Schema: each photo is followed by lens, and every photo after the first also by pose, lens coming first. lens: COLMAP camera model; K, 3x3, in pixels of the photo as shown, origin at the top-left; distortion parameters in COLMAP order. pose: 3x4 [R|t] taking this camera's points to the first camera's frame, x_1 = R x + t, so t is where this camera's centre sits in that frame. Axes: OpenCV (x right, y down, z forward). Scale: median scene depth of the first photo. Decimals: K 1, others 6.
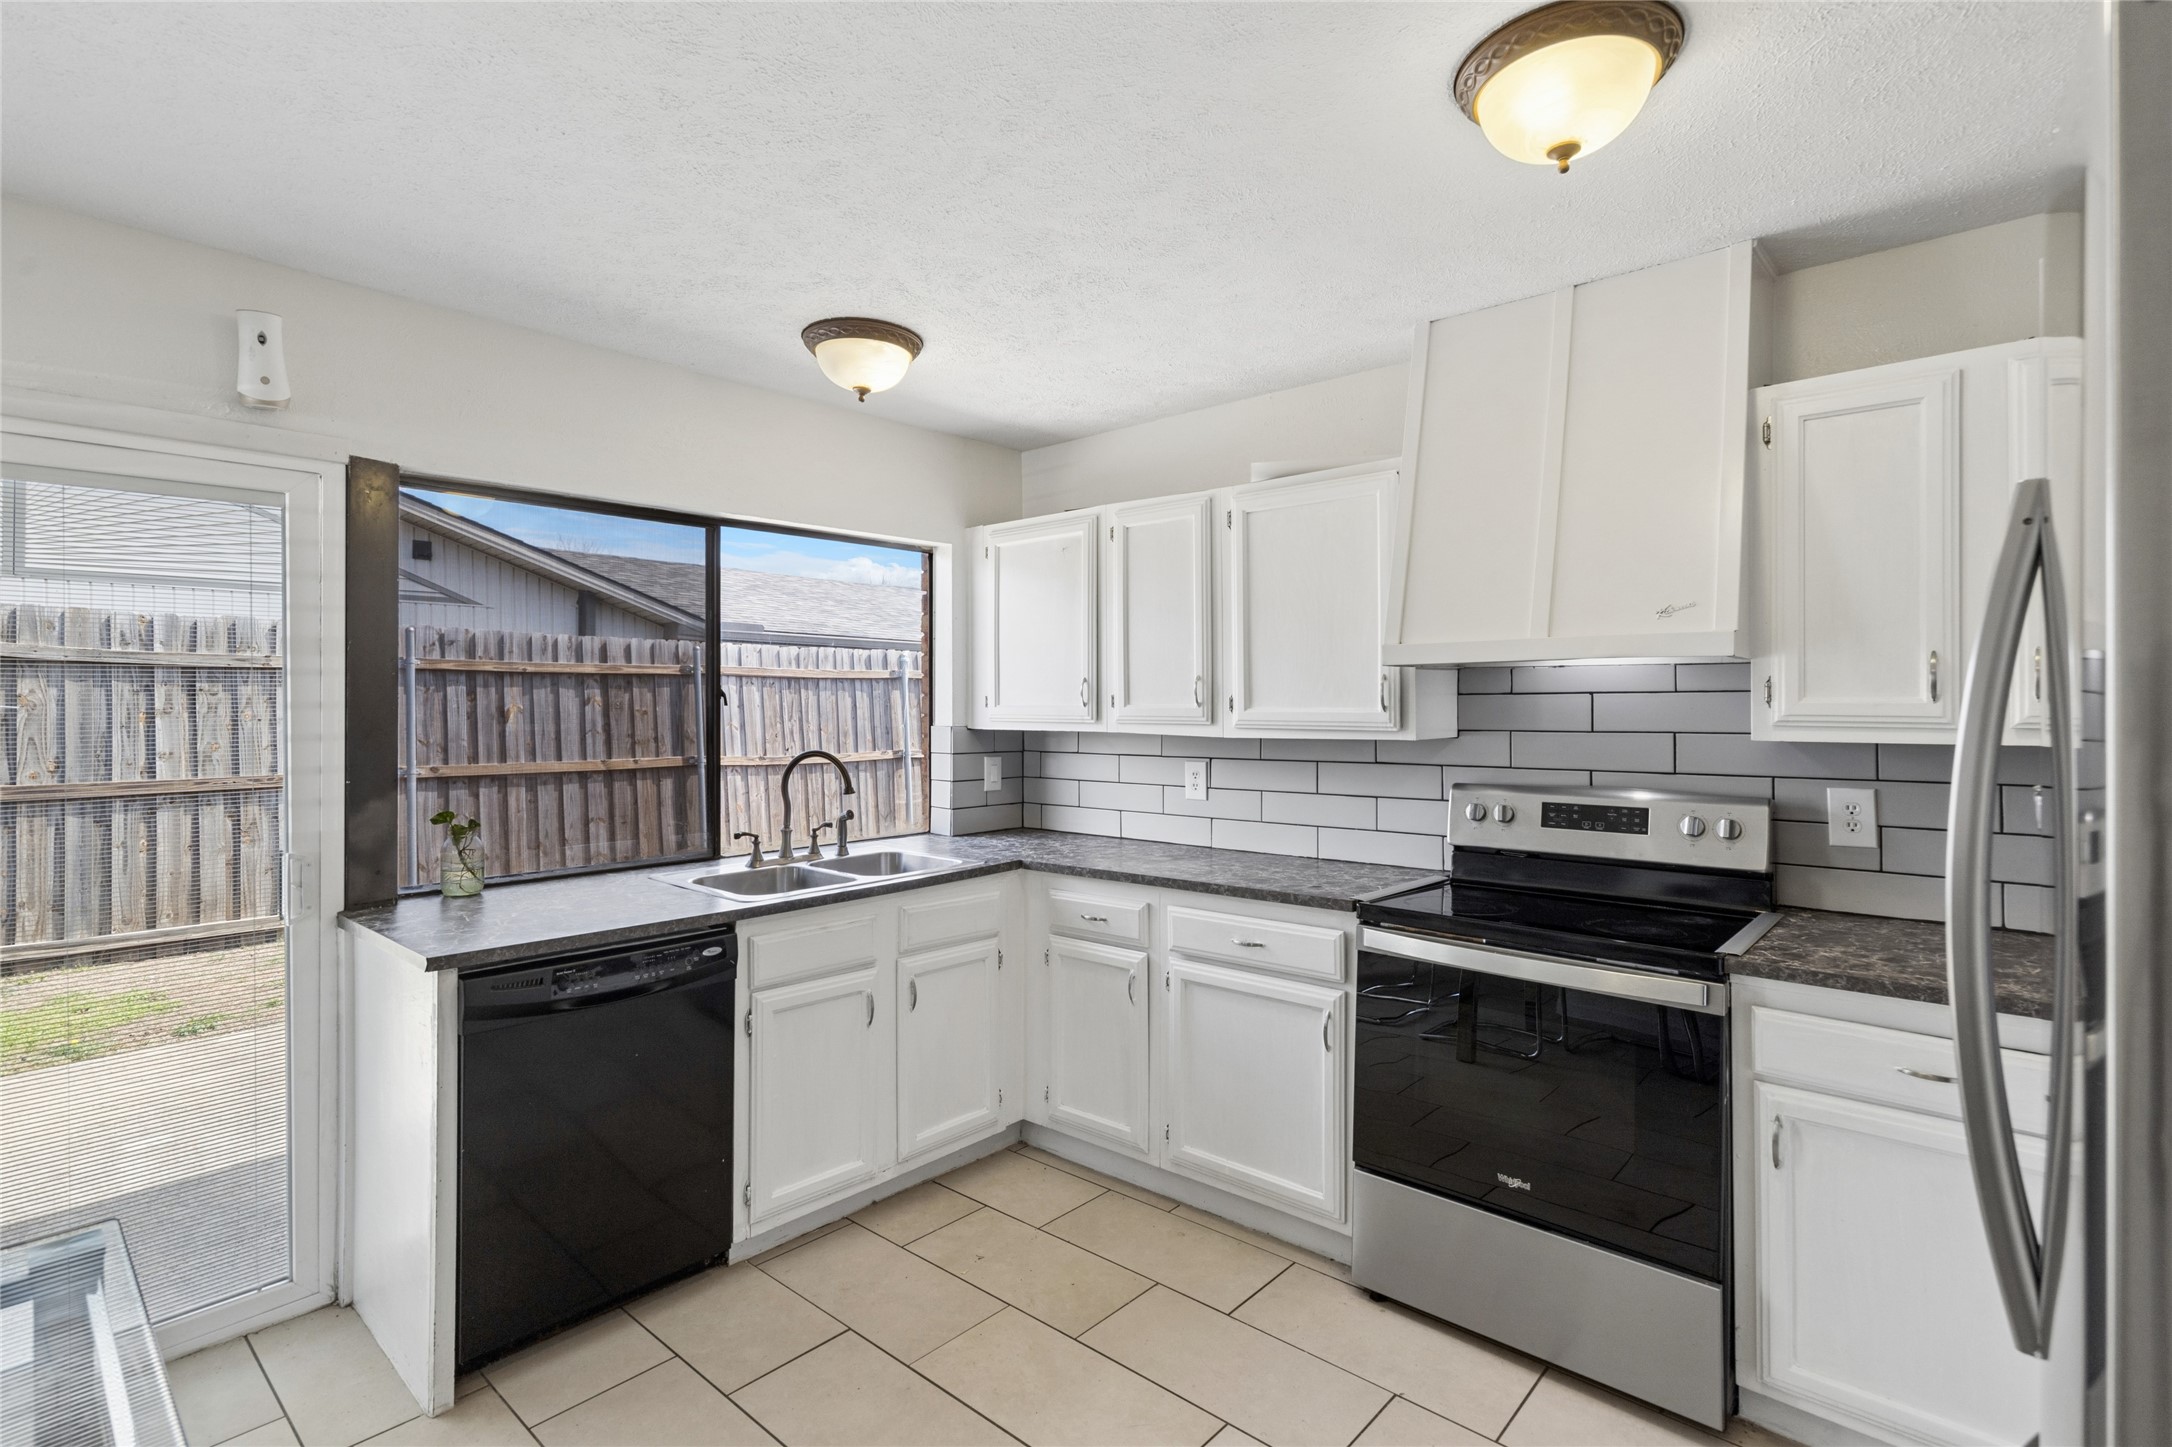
lens RADIAL K [[1024.4, 0, 1086.7], [0, 1024.4, 710.8], [0, 0, 1]] dist [0.000333, -0.000080]
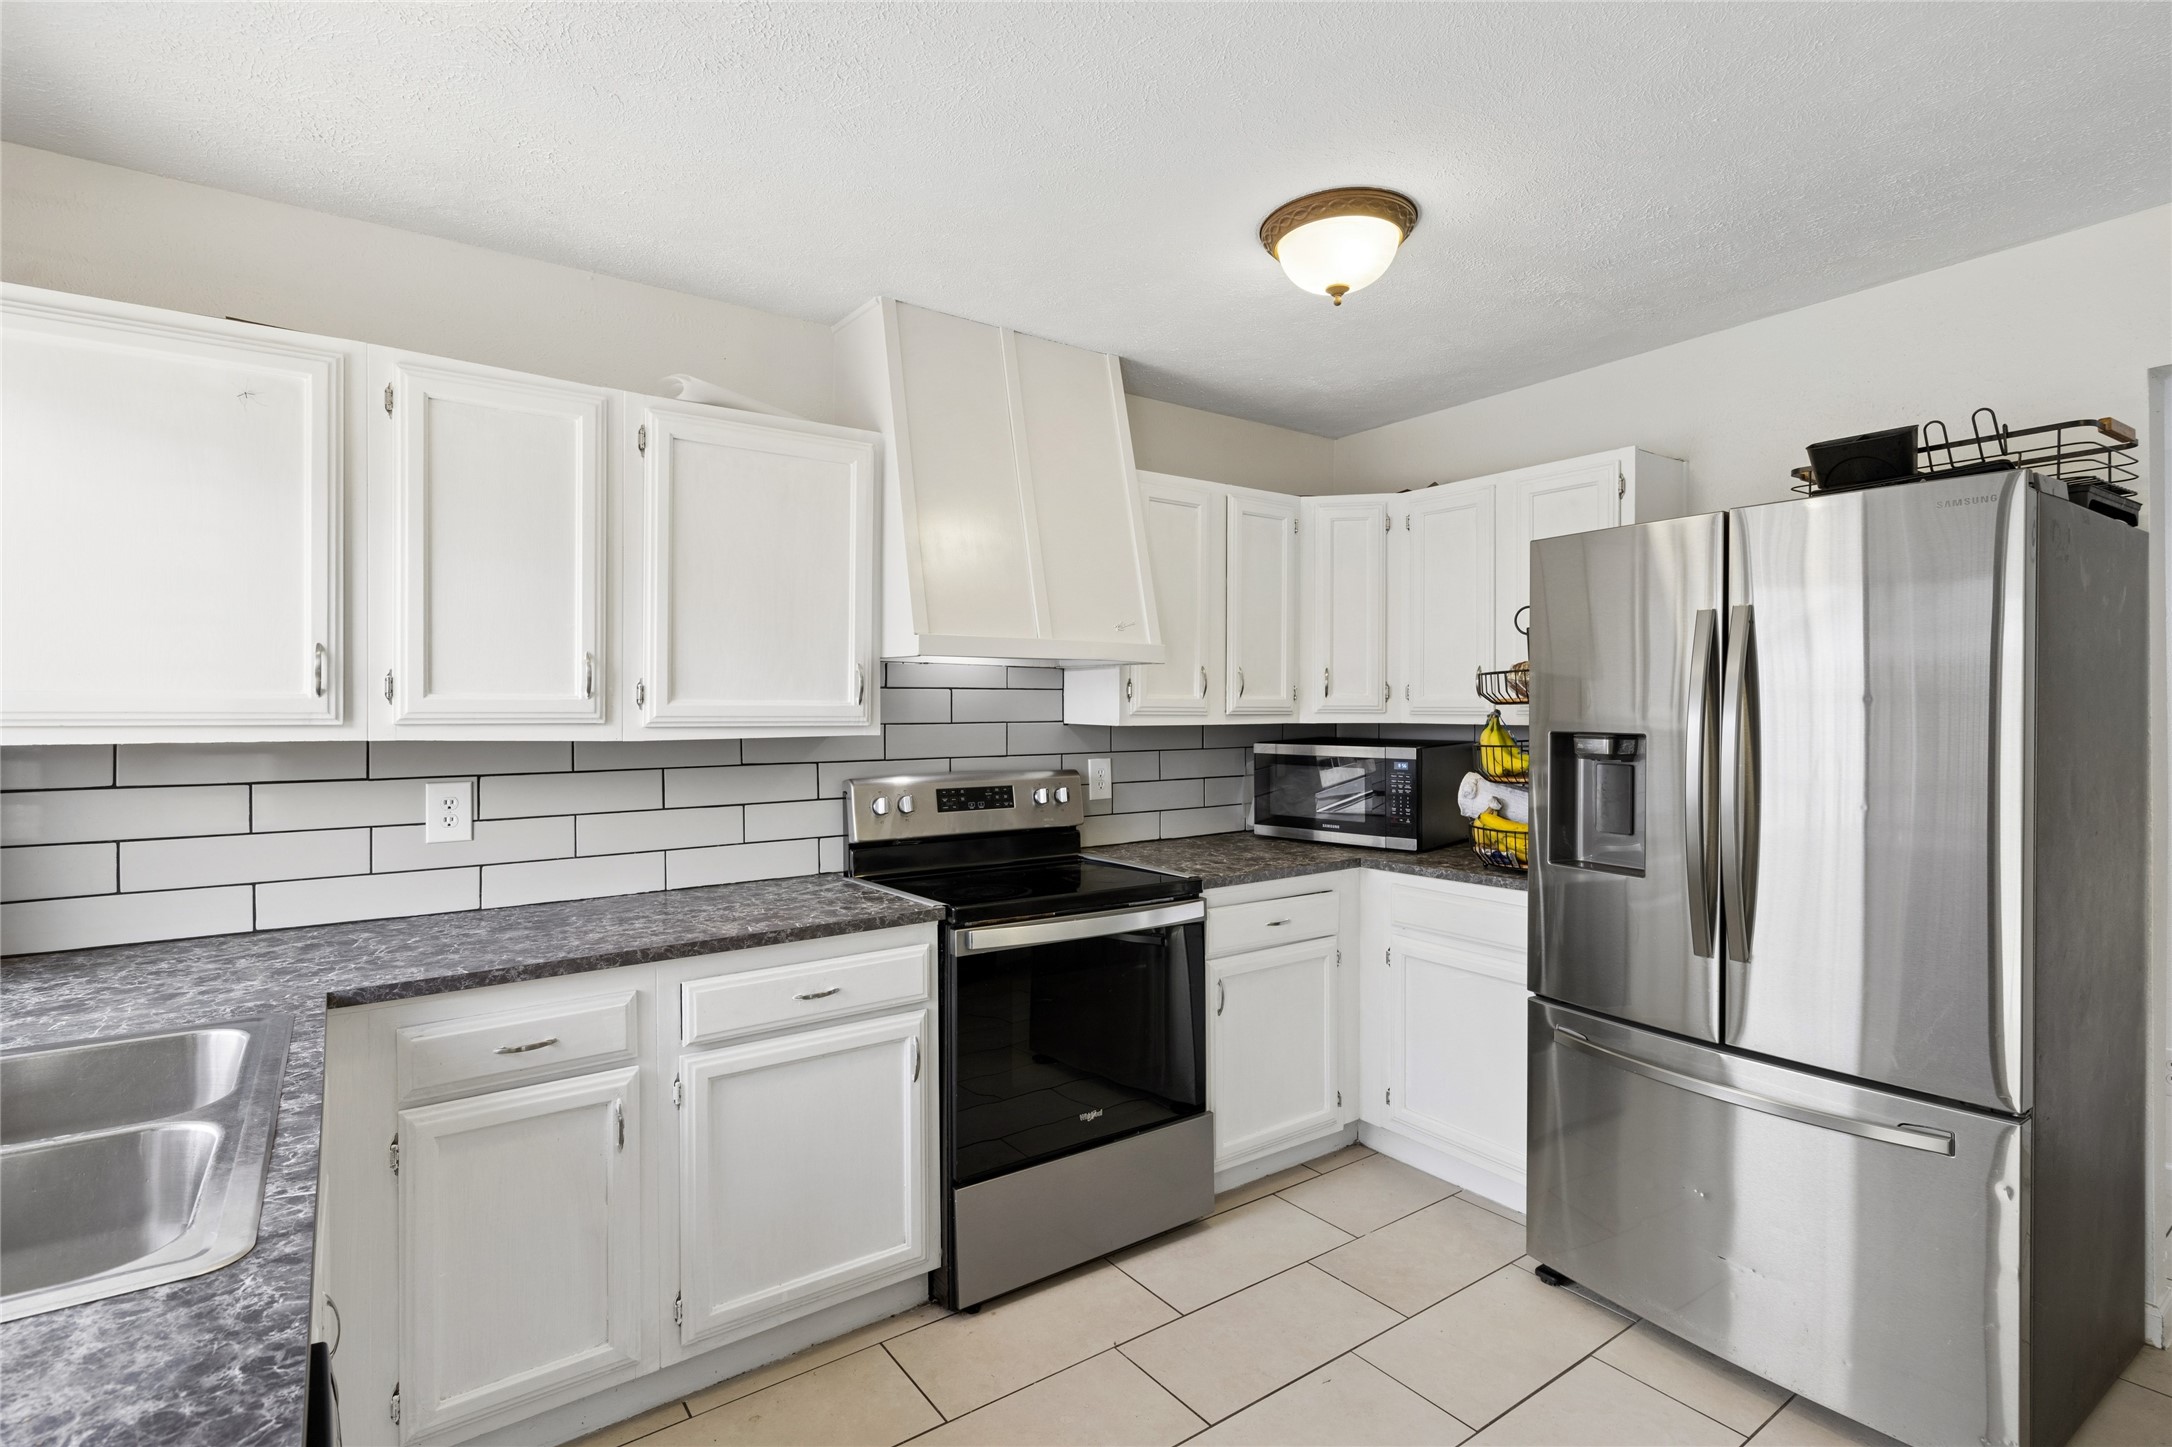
lens RADIAL K [[1024.4, 0, 1086.7], [0, 1024.4, 710.8], [0, 0, 1]] dist [0.000333, -0.000080]
pose [[0.227289, -0.004264, 0.973818, -0.539304], [0.001820, 0.999991, 0.003953, 0.002921], [-0.973826, 0.000873, 0.227294, 0.575853]]
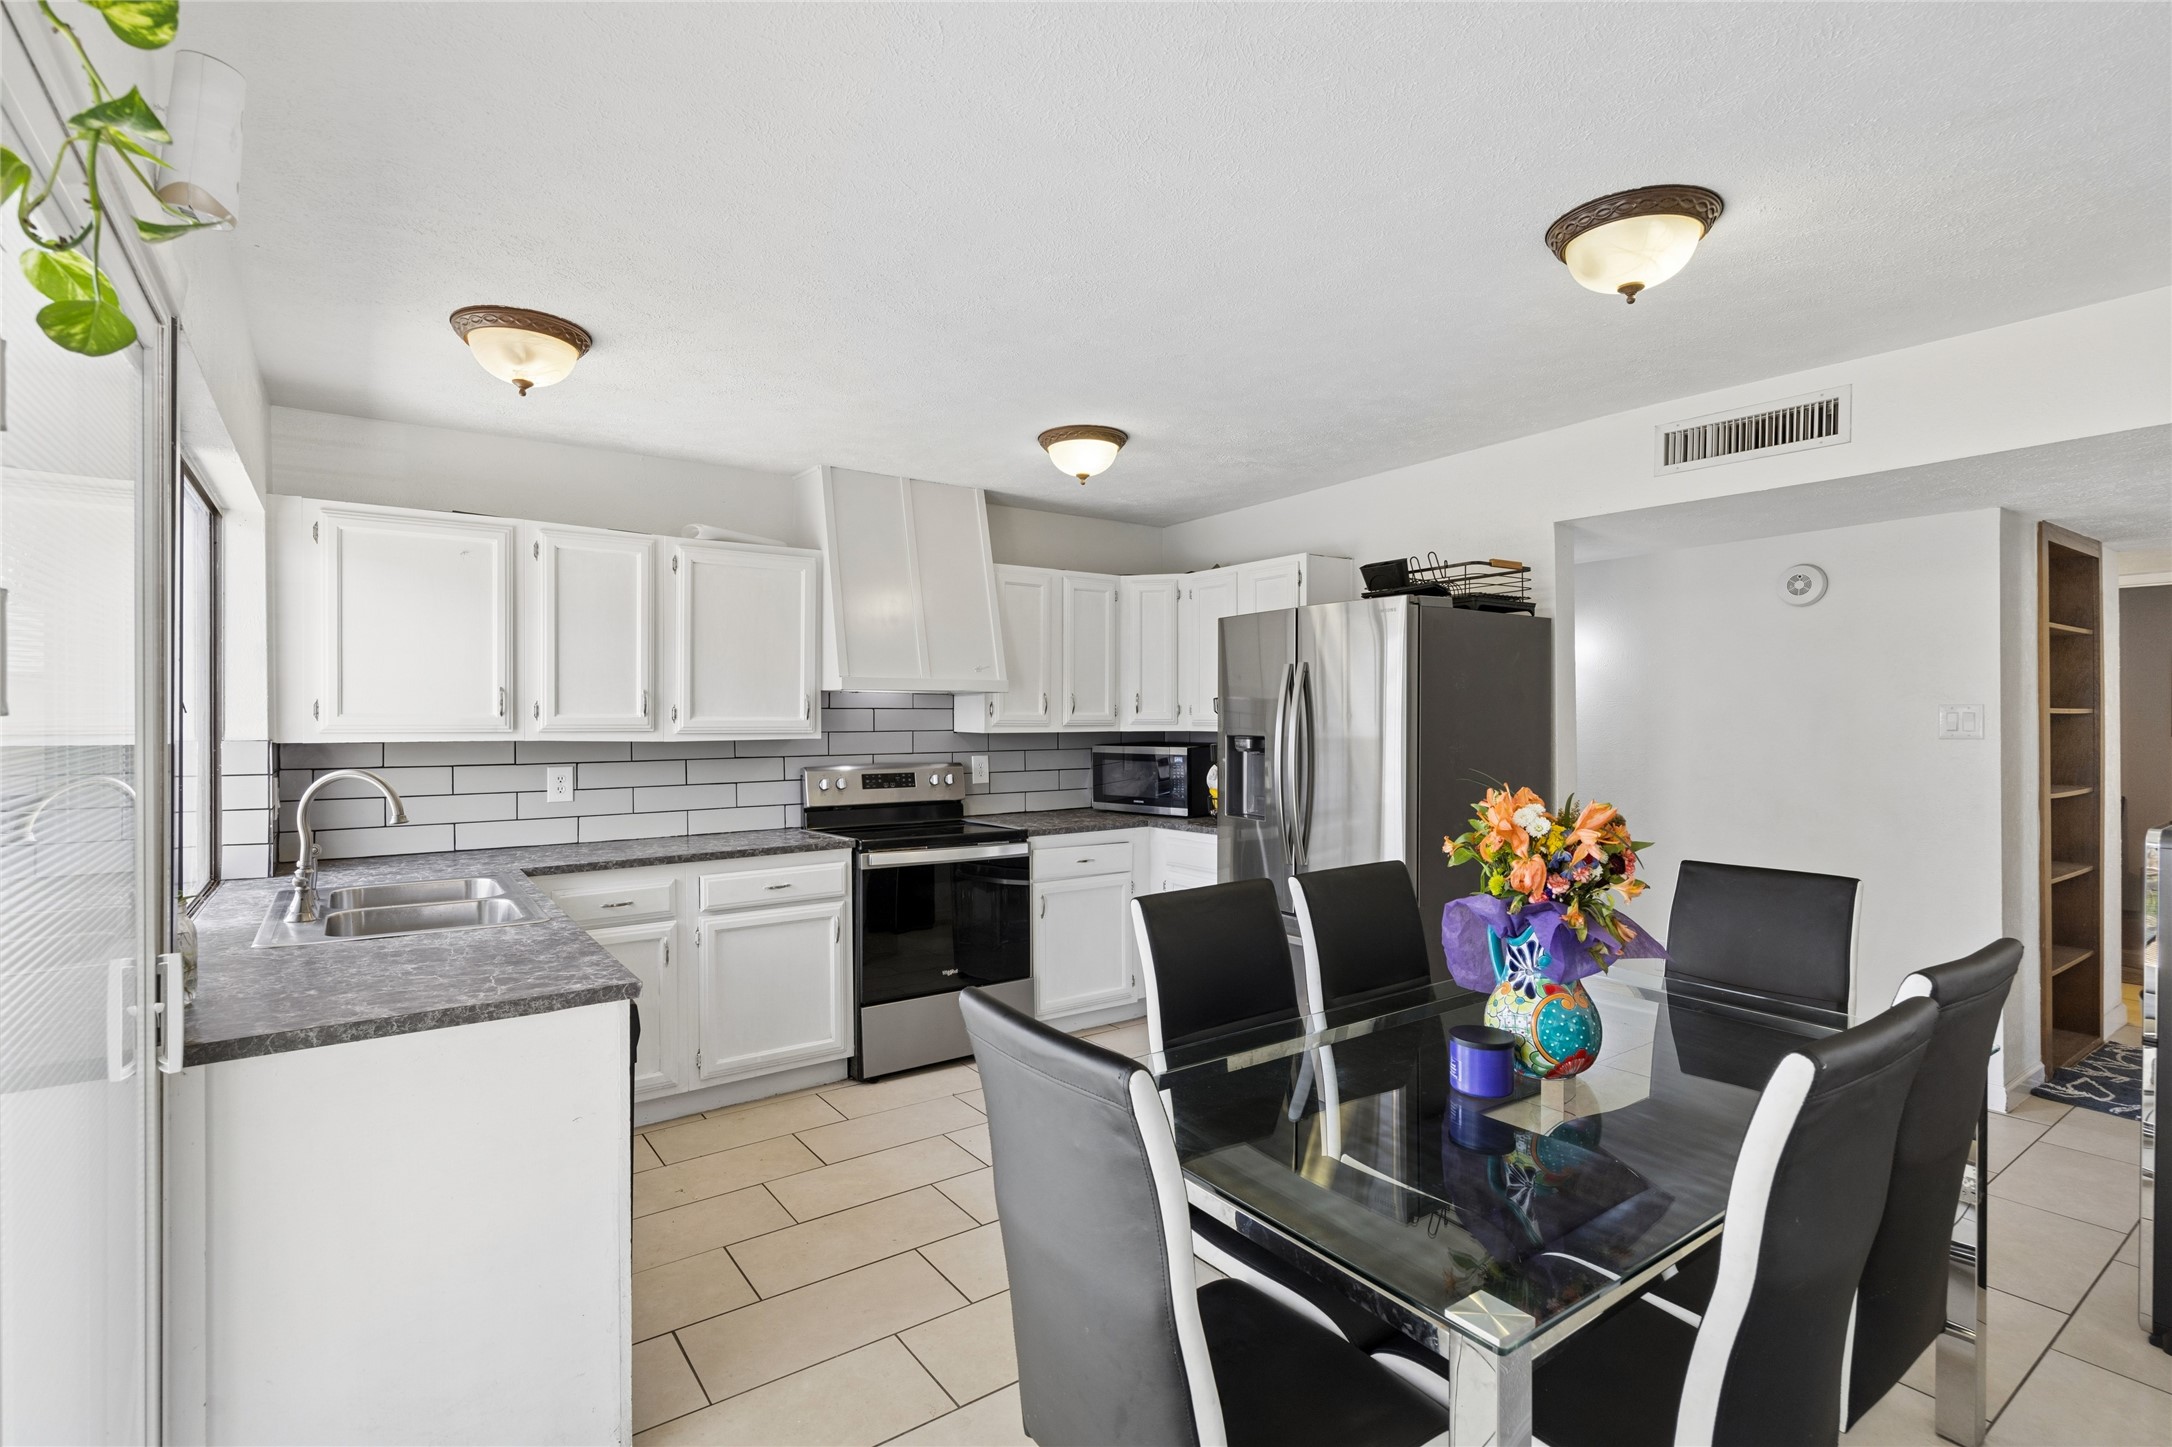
lens RADIAL K [[1014.9, 0, 1086.0], [0, 1014.9, 723.5], [0, 0, 1]] dist [0.002067, 0.000530]
pose [[0.227600, -0.005155, 0.973741, -1.020880], [0.004039, 0.999982, 0.004350, 0.001464], [-0.973746, 0.002943, 0.227616, 0.262558]]
